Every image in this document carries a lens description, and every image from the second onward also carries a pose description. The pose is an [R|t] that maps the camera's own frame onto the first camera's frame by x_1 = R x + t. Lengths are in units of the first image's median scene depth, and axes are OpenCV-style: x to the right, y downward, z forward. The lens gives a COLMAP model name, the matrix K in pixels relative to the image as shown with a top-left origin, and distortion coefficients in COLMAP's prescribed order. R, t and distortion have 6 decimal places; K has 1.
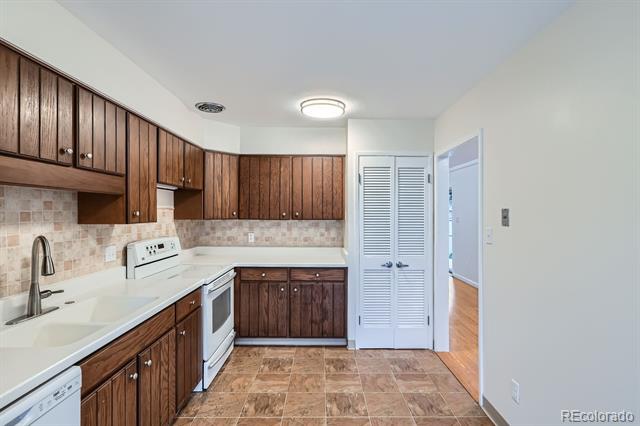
lens RADIAL K [[312.4, 0, 323.8], [0, 312.4, 213.6], [0, 0, 1]] dist [0.000701, 0.000151]
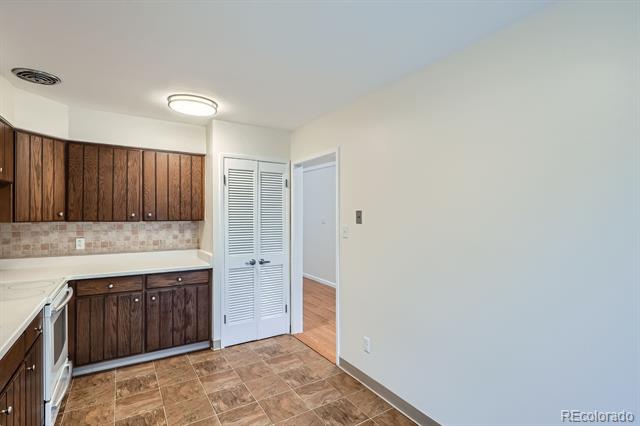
lens RADIAL K [[312.4, 0, 319.9], [0, 312.4, 216.2], [0, 0, 1]] dist [0.000701, 0.000151]
pose [[0.847246, -0.003511, 0.531189, -0.183646], [0.000092, 0.999979, 0.006462, -0.000519], [-0.531201, -0.005426, 0.847228, -0.027075]]
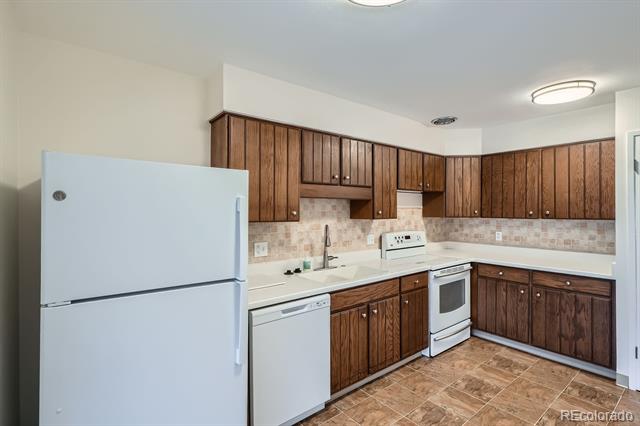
lens RADIAL K [[312.4, 0, 321.5], [0, 312.4, 212.5], [0, 0, 1]] dist [0.000701, 0.000151]
pose [[0.622031, 0.000394, -0.782992, 0.263014], [0.001388, 0.999998, 0.001606, -0.001219], [0.782991, -0.002086, 0.622029, -0.079460]]
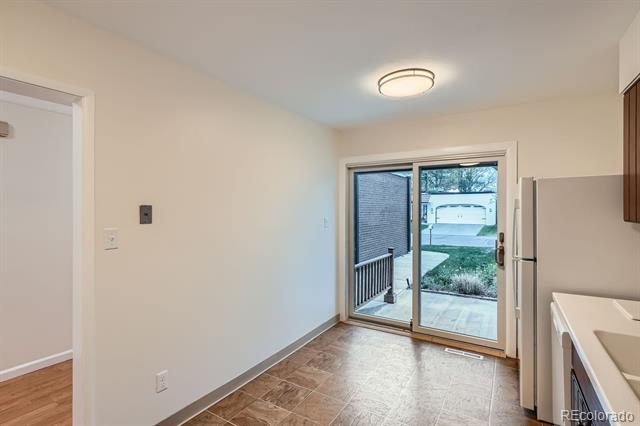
lens RADIAL K [[312.4, 0, 327.0], [0, 312.4, 209.3], [0, 0, 1]] dist [0.000701, 0.000151]
pose [[-0.859447, -0.000445, 0.511225, -0.231269], [0.000922, 0.999997, 0.002421, -0.003096], [-0.511224, 0.002553, -0.859444, 1.038757]]
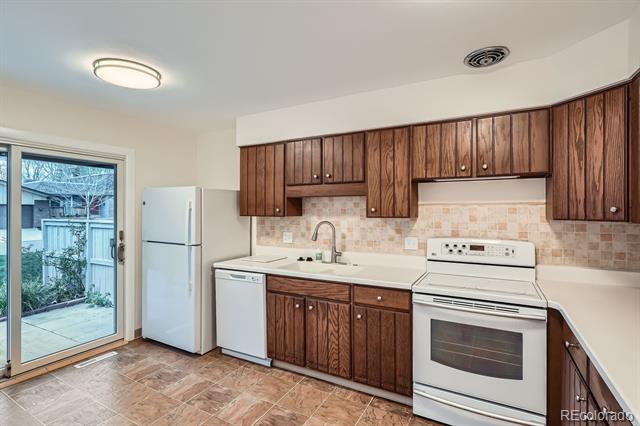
lens RADIAL K [[312.4, 0, 320.4], [0, 312.4, 211.2], [0, 0, 1]] dist [0.000701, 0.000151]
pose [[-0.484867, 0.001040, -0.874587, 0.429793], [-0.002098, 0.999995, 0.002352, 0.002473], [0.874585, 0.002976, -0.484862, 1.021047]]
